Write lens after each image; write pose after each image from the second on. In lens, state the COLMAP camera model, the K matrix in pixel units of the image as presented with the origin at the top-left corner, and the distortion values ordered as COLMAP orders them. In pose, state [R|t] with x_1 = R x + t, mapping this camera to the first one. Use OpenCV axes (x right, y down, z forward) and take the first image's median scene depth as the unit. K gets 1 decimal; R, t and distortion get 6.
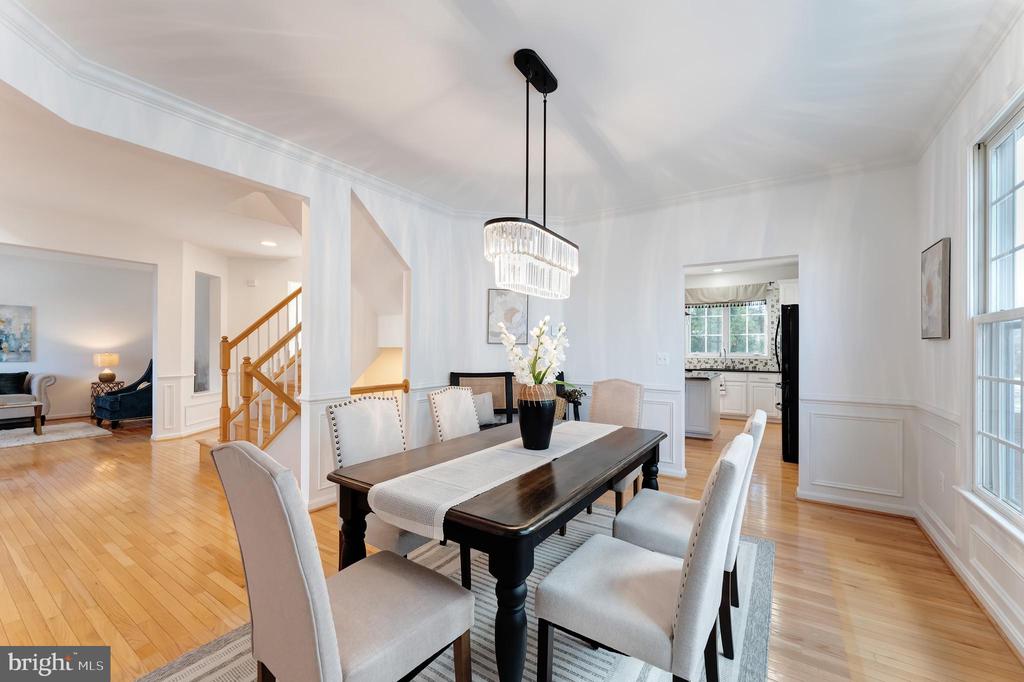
lens RADIAL K [[407.8, 0, 513.8], [0, 407.8, 346.0], [0, 0, 1]] dist [-0.009624, -0.000037]
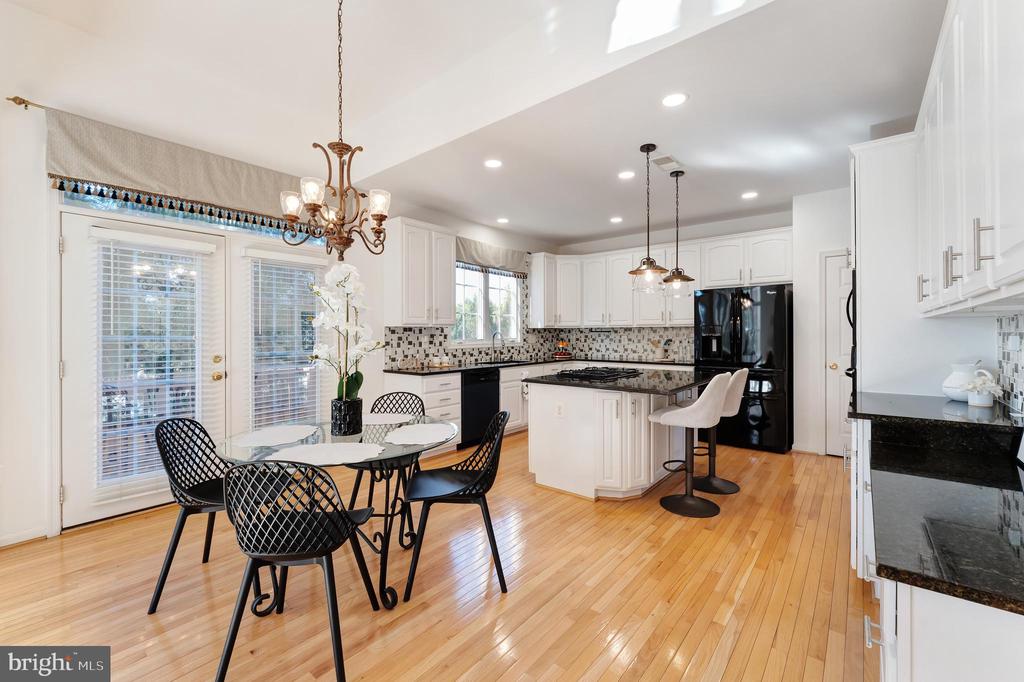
lens RADIAL K [[439.2, 0, 513.2], [0, 439.2, 334.2], [0, 0, 1]] dist [-0.002133, -0.000226]
pose [[0.092287, -0.002595, 0.995729, -0.245131], [0.000157, 0.999997, 0.002592, 0.005864], [-0.995732, -0.000083, 0.092287, 0.908450]]
